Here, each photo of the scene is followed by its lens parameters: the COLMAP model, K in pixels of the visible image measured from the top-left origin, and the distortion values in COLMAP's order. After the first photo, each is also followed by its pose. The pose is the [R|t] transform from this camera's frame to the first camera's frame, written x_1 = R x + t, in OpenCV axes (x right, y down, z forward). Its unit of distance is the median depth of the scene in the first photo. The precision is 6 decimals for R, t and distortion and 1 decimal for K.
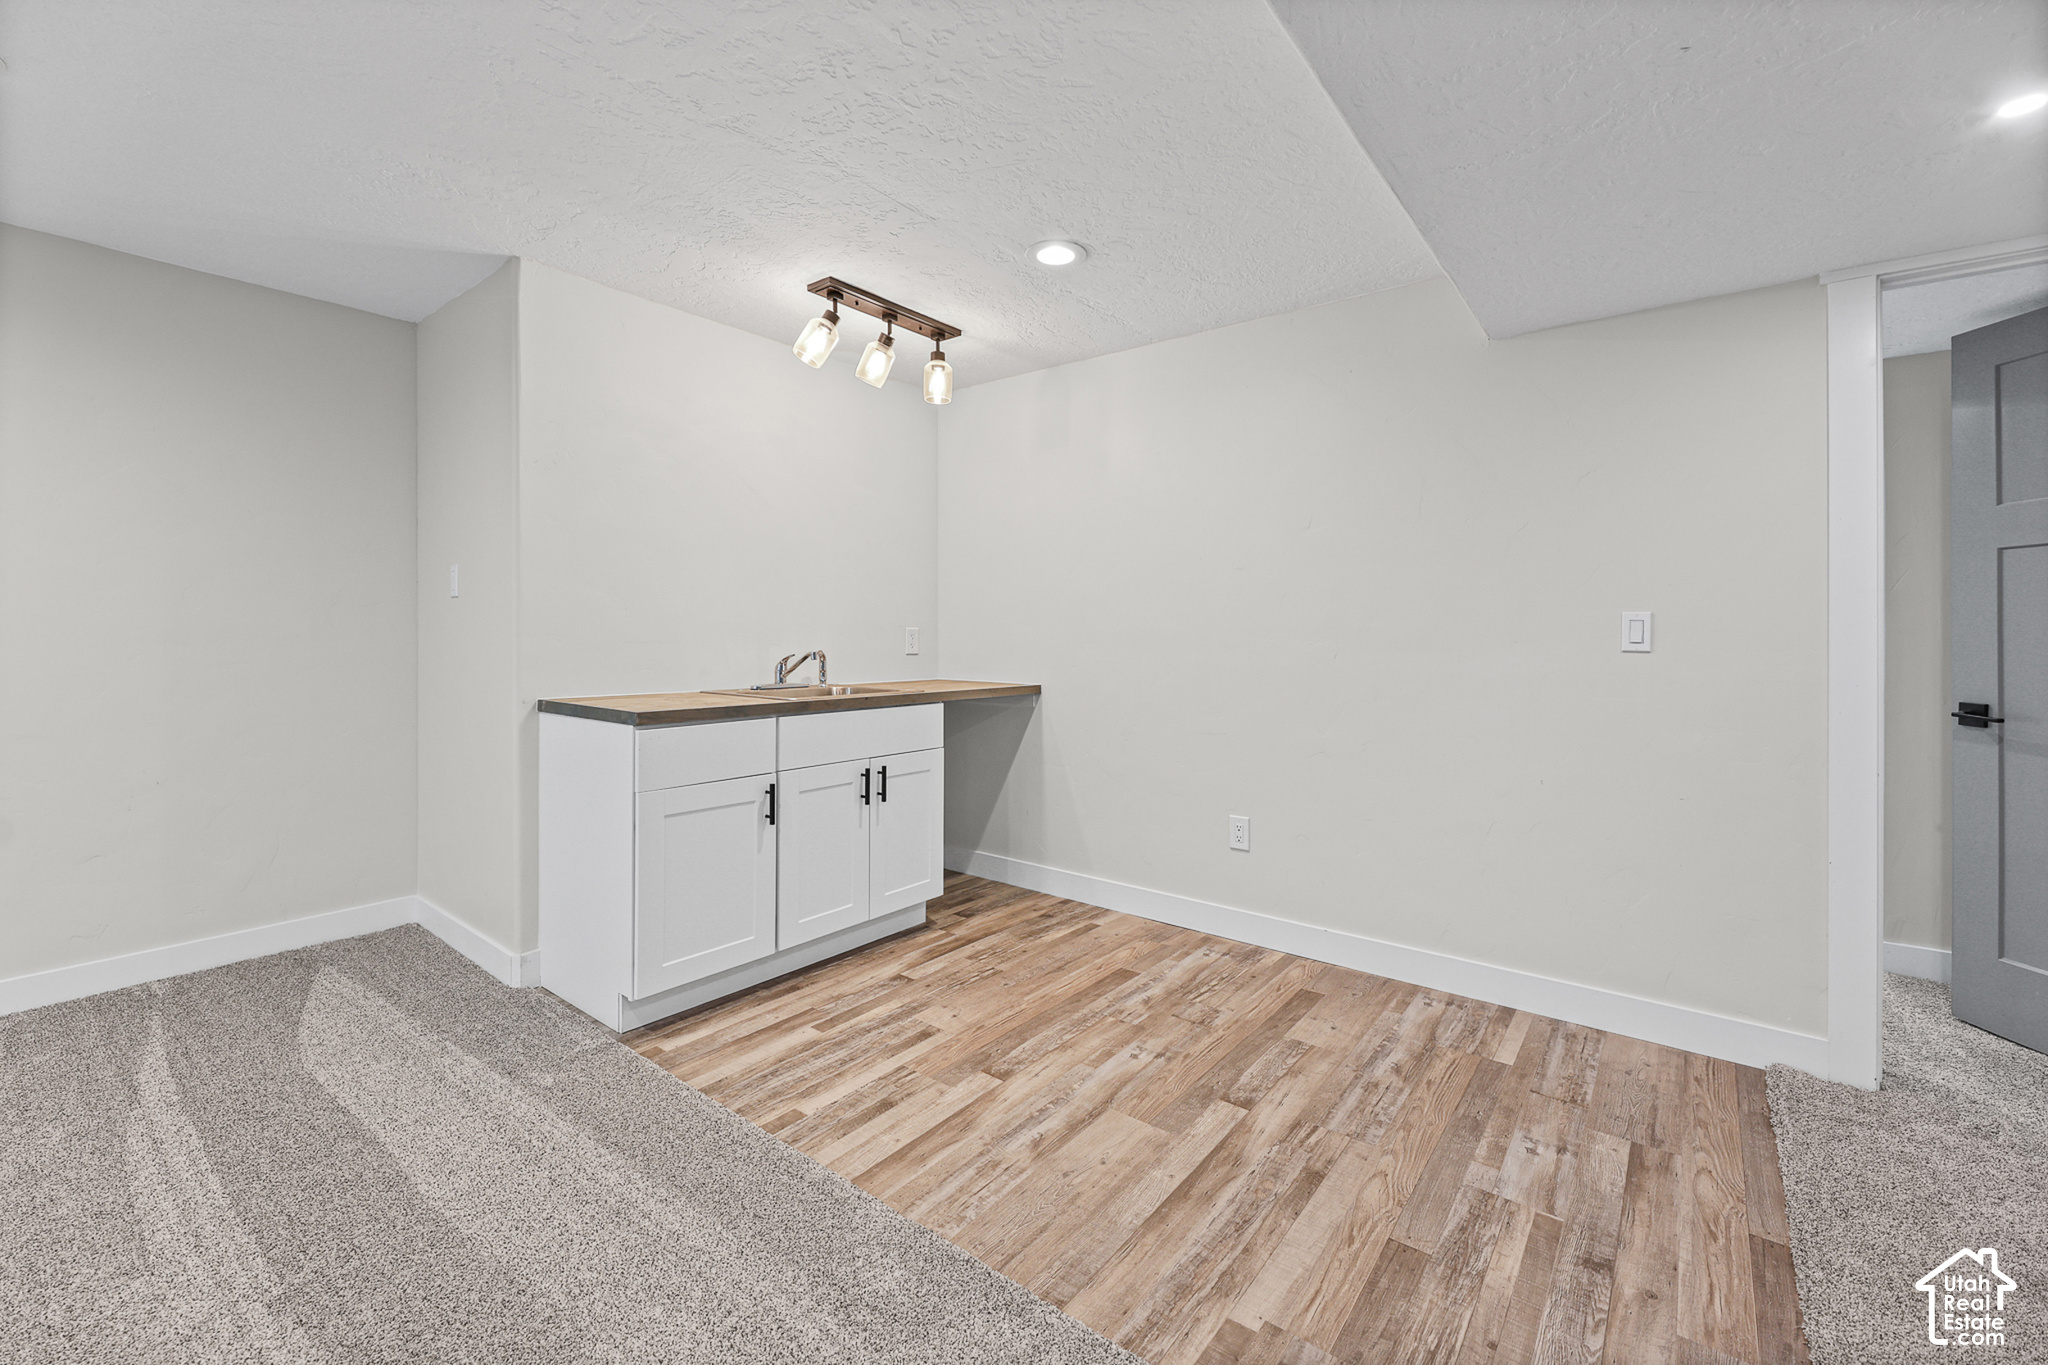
lens RADIAL K [[856.4, 0, 1023.0], [0, 856.4, 641.3], [0, 0, 1]] dist [-0.012453, -0.000226]
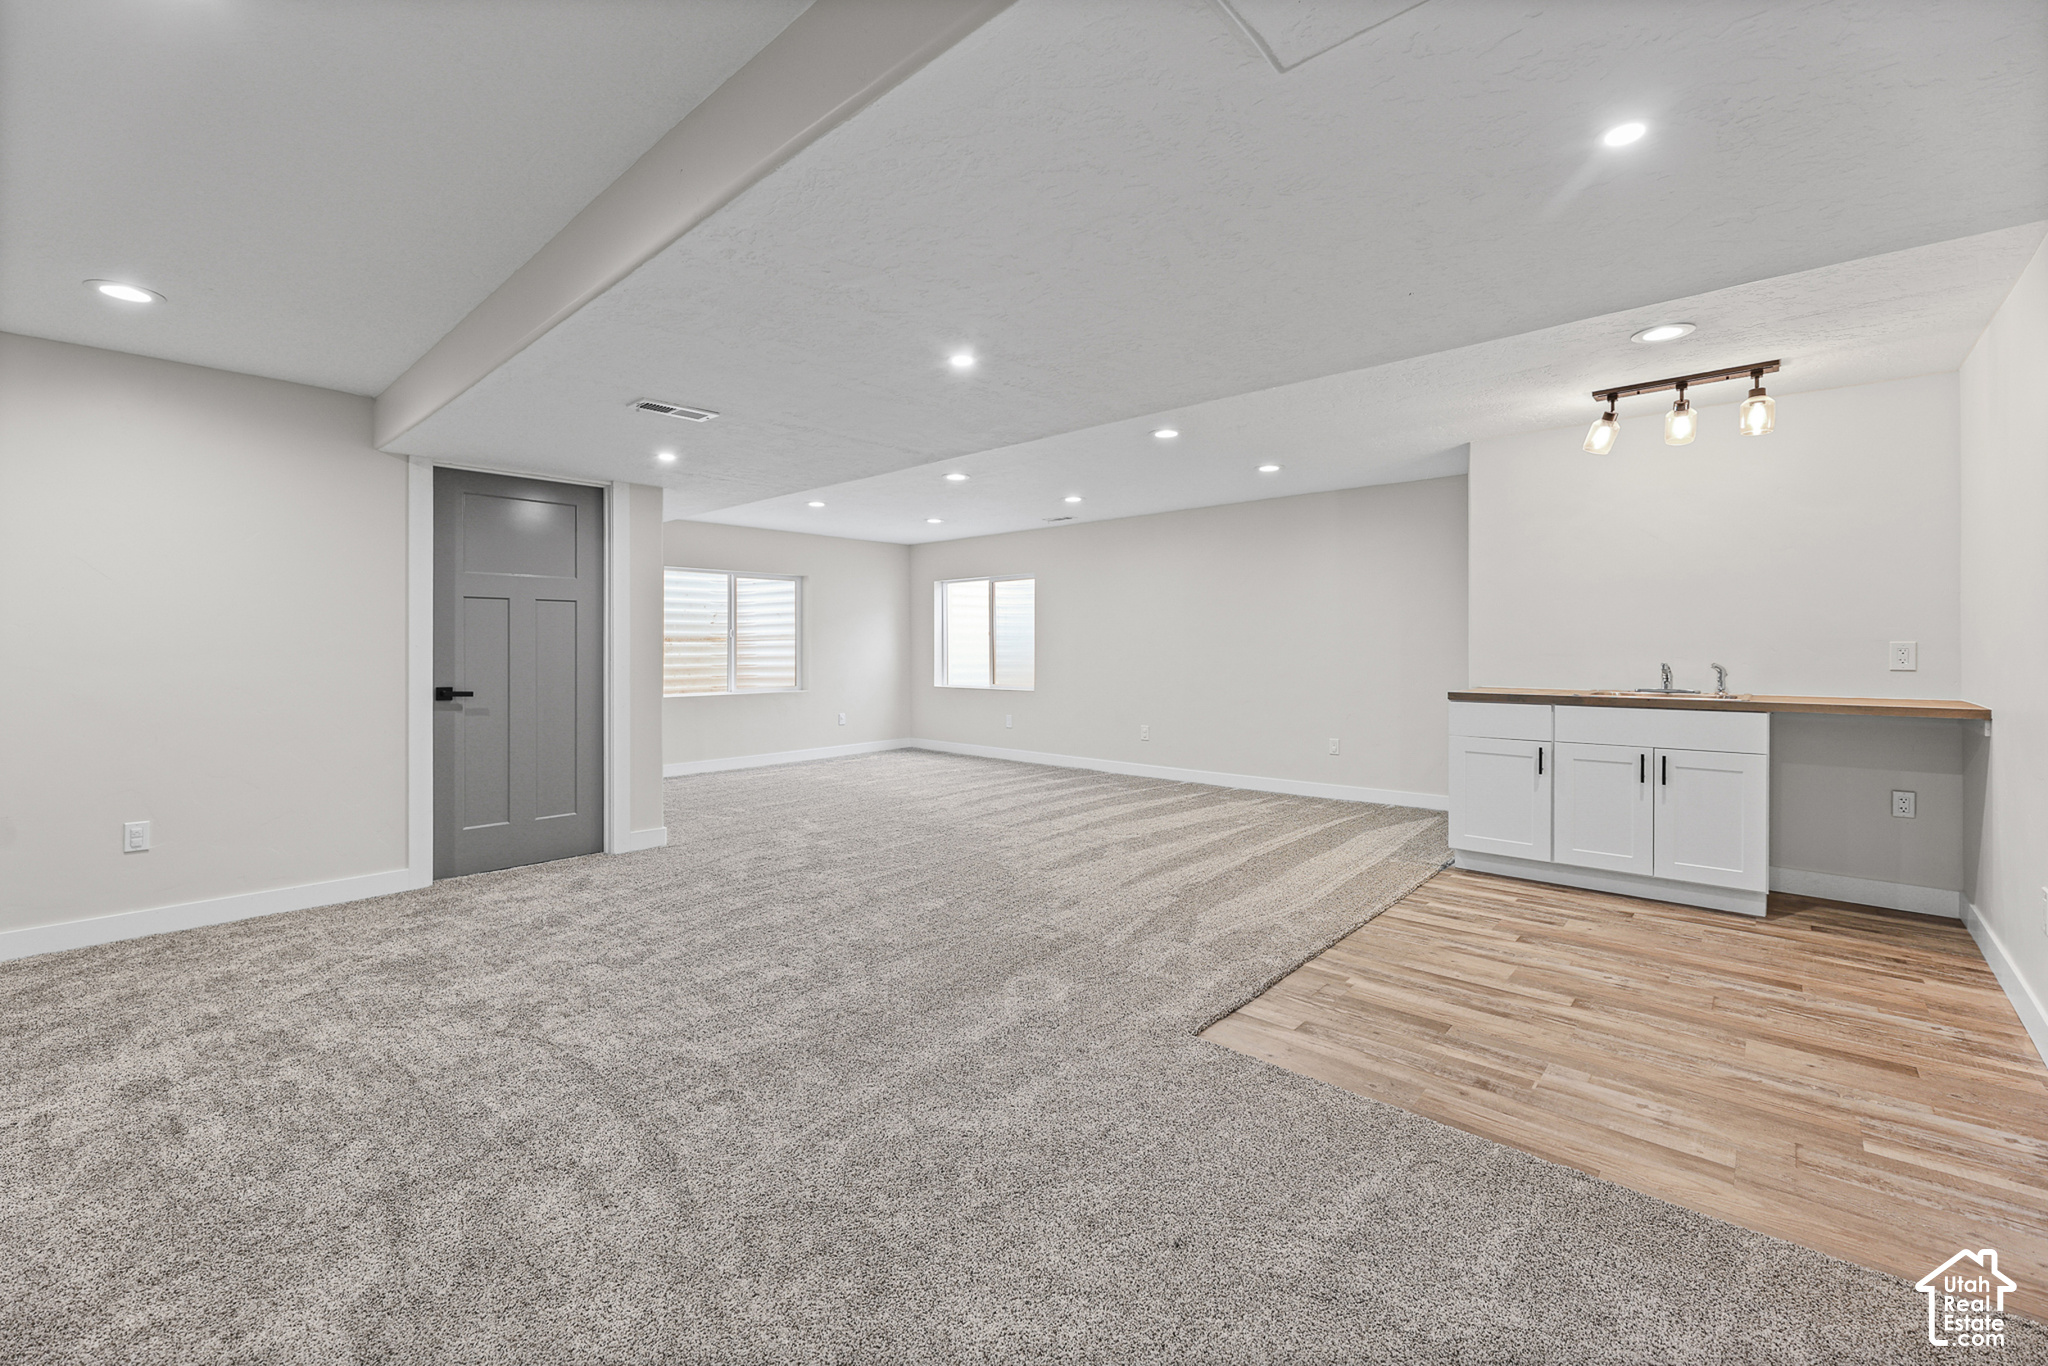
lens RADIAL K [[844.4, 0, 1026.4], [0, 844.4, 657.1], [0, 0, 1]] dist [-0.000743, 0.000025]
pose [[-0.067560, 0.004490, -0.997705, 1.396245], [-0.005986, 0.999970, 0.004906, 0.003123], [0.997697, 0.006304, -0.067531, 0.201741]]
